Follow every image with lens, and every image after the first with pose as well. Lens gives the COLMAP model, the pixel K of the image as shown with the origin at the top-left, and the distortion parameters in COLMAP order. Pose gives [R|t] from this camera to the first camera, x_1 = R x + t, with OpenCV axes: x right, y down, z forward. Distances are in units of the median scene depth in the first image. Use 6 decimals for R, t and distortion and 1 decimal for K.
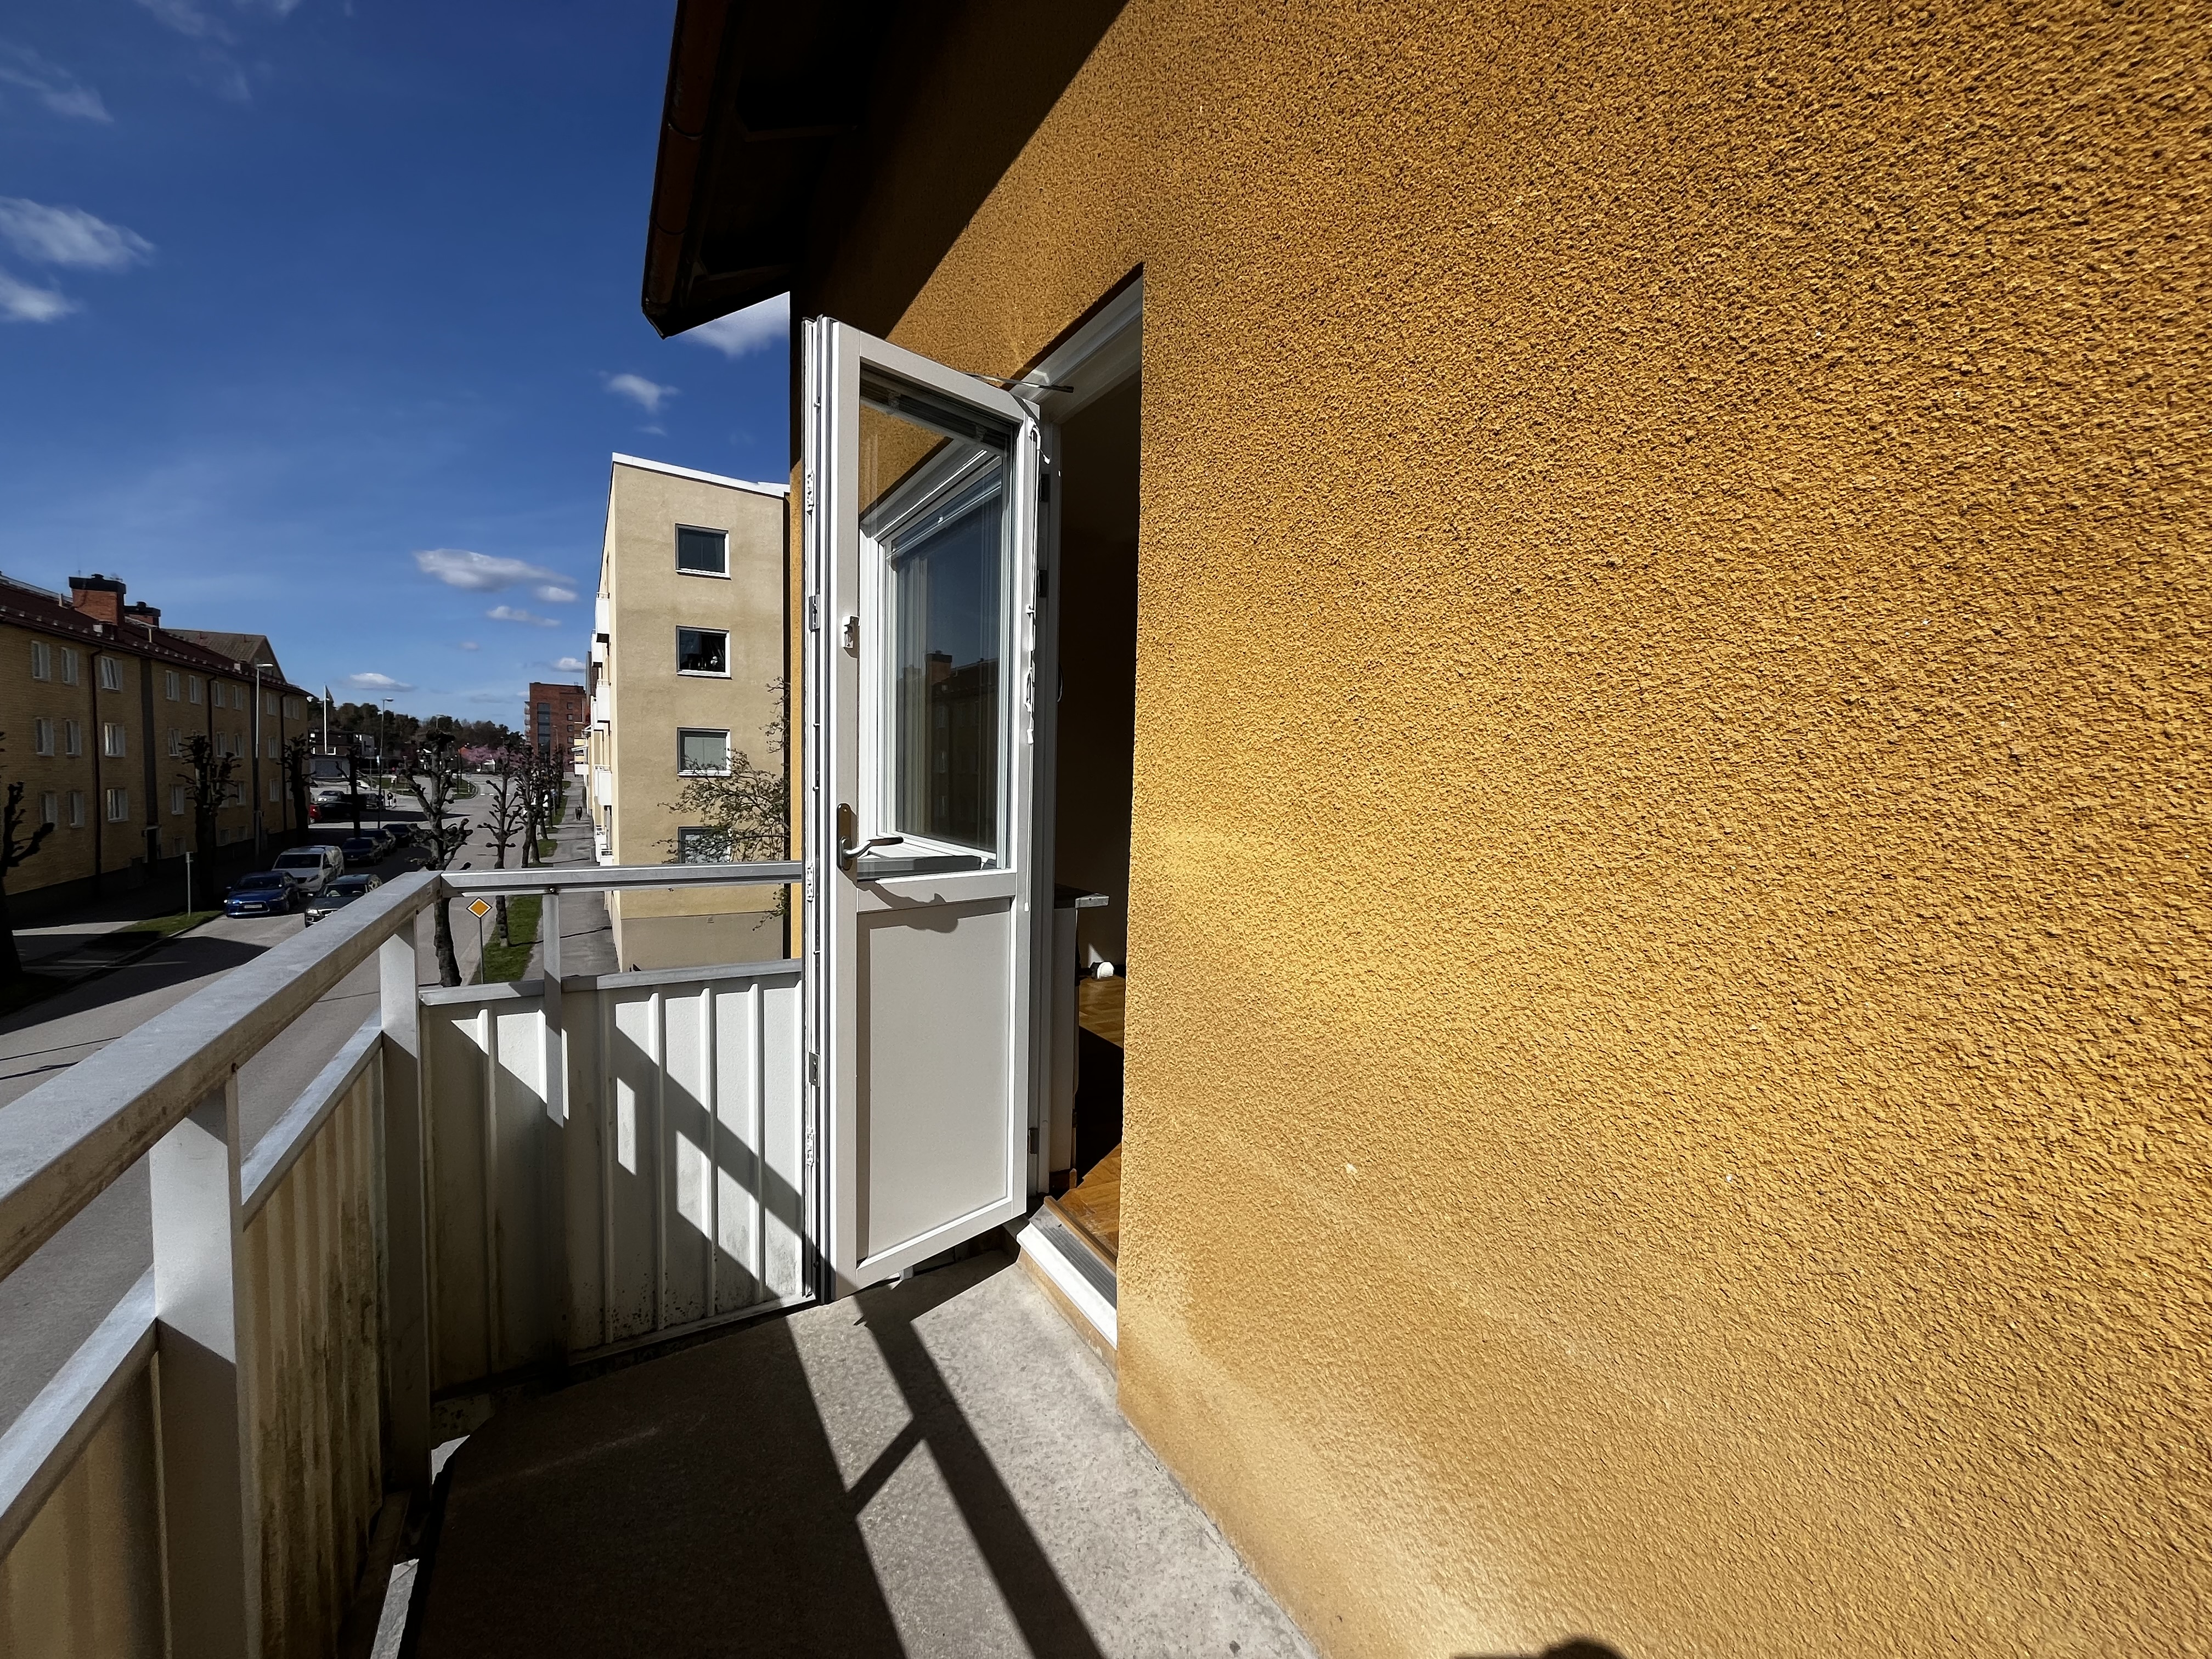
lens RADIAL K [[894.4, 0, 1102.7], [0, 894.4, 826.3], [0, 0, 1]] dist [0.000678, 0.001483]
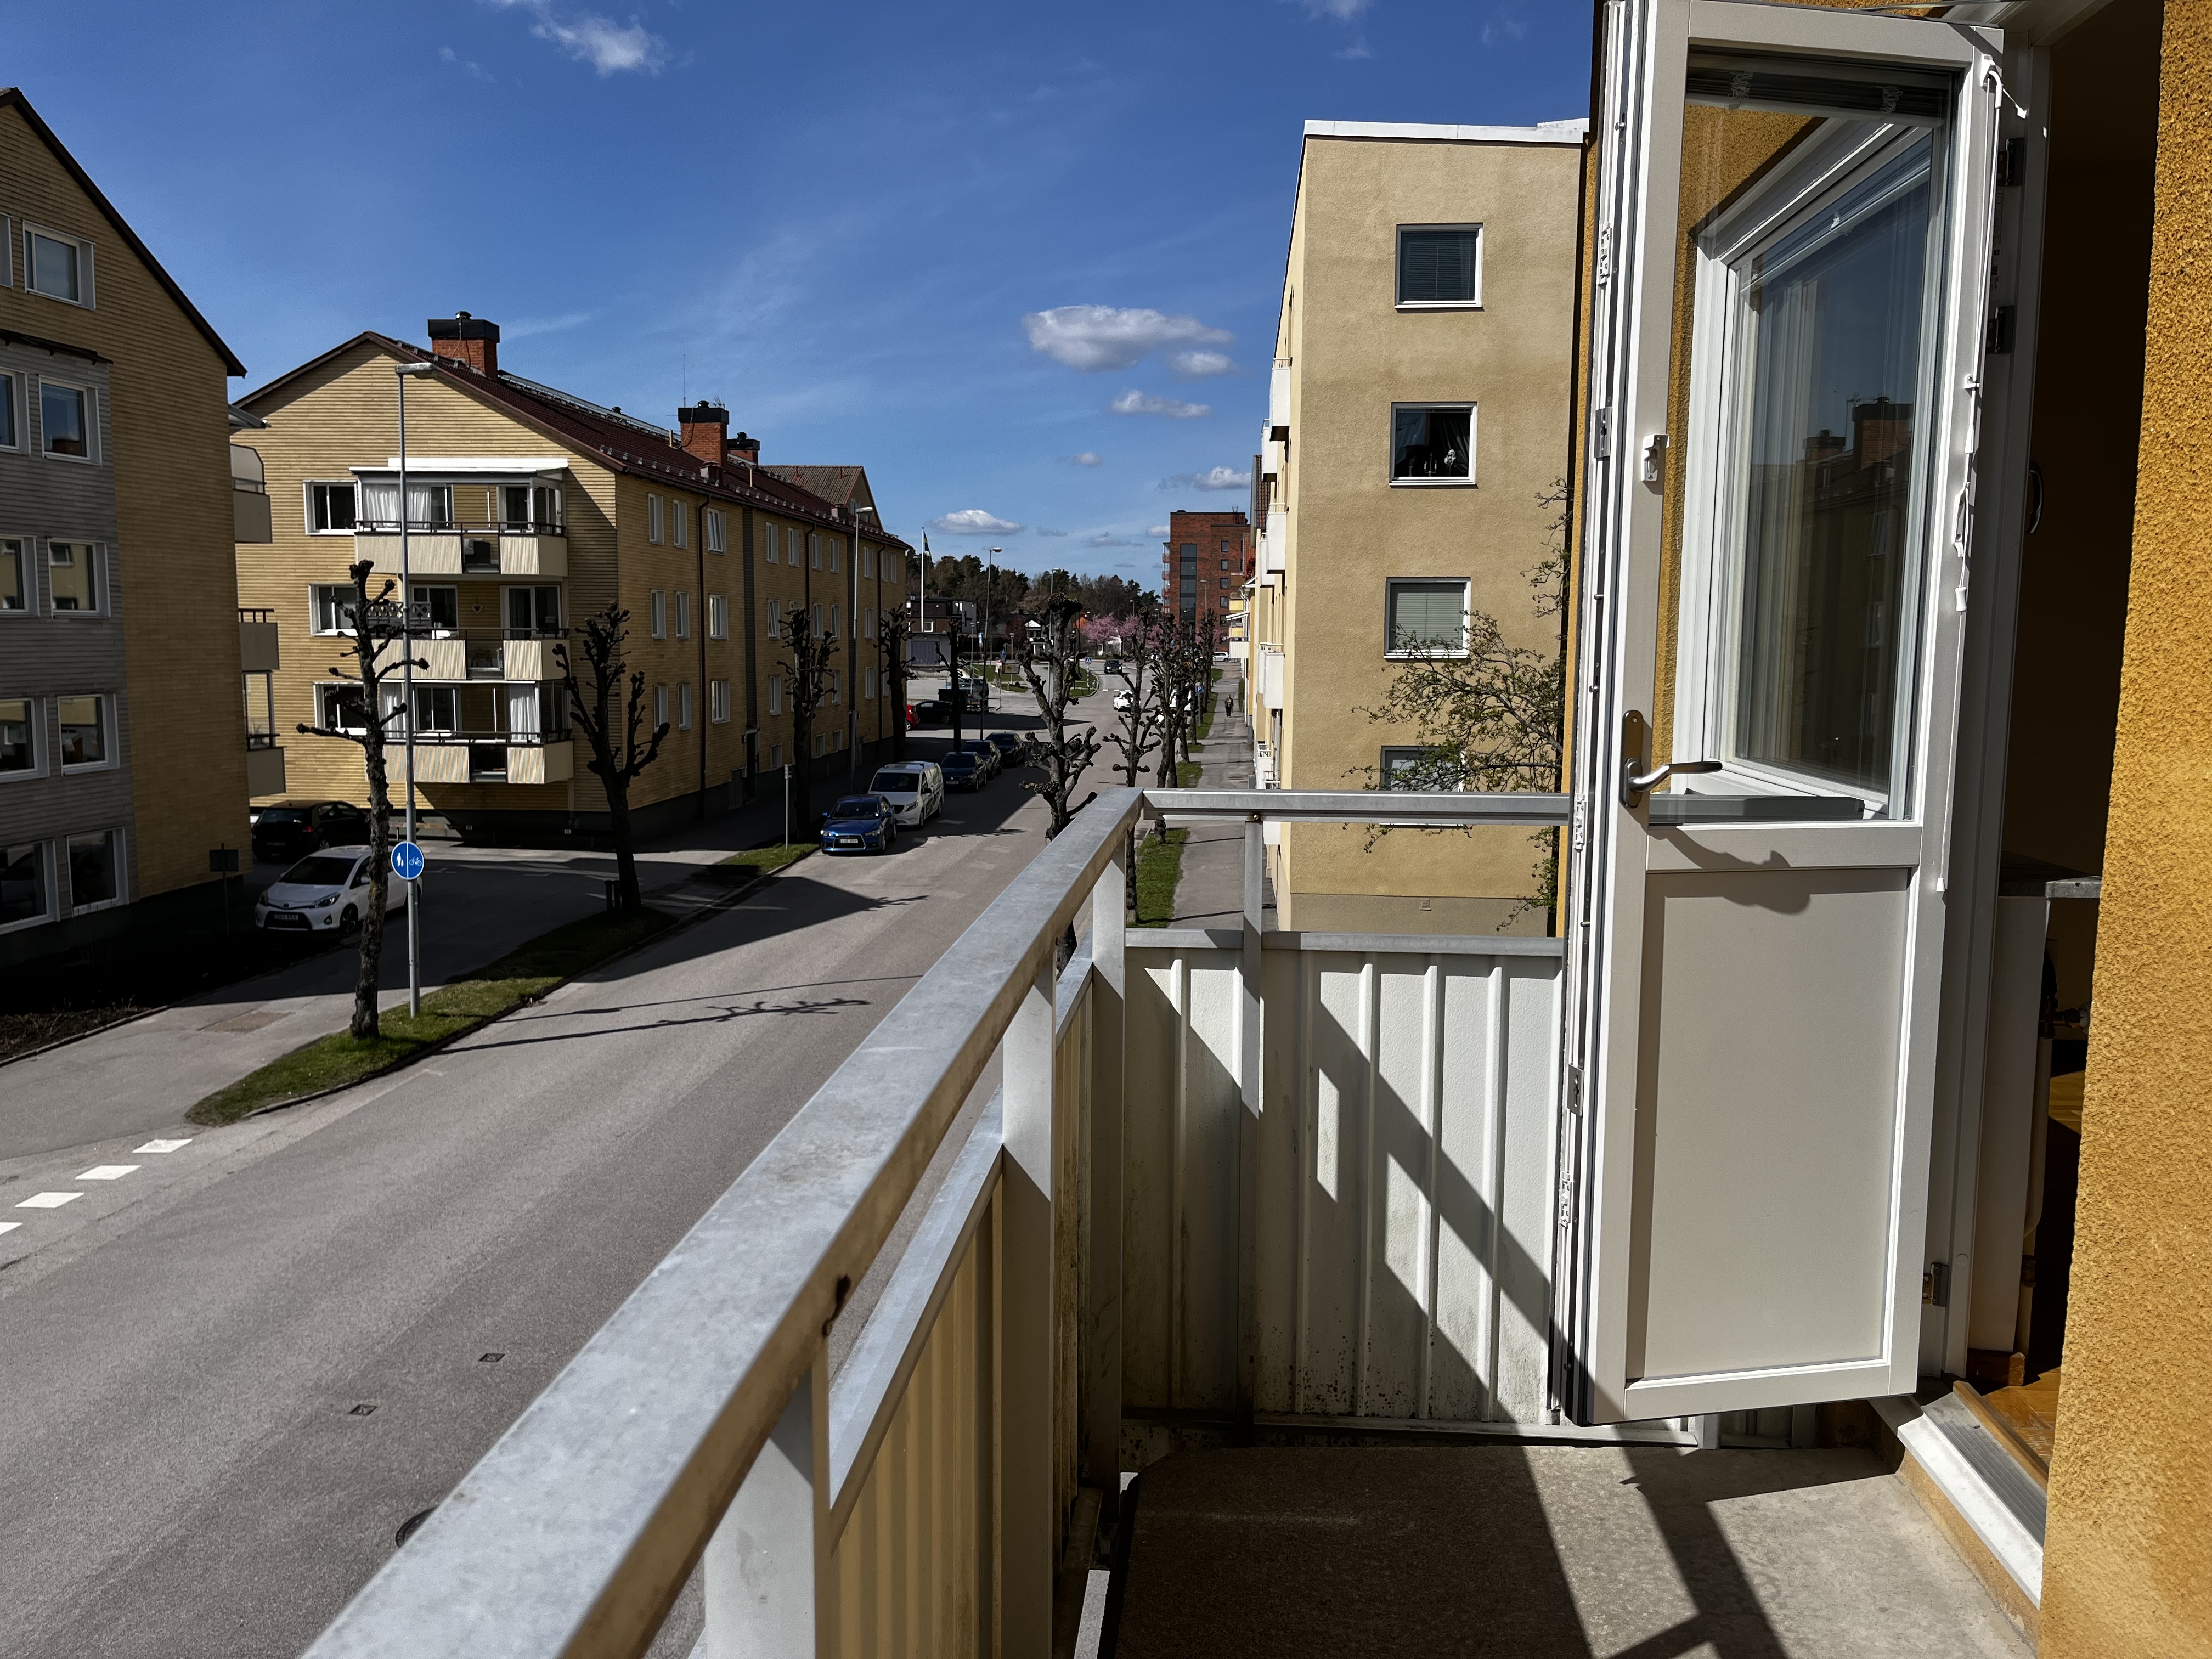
lens RADIAL K [[1701.7, 0, 1091.7], [0, 1701.7, 837.0], [0, 0, 1]] dist [0.039647, -0.061451]
pose [[0.820035, 0.053287, -0.569828, 0.100691], [-0.025060, 0.998044, 0.057267, 0.006257], [0.571765, -0.032681, 0.819766, -0.260191]]
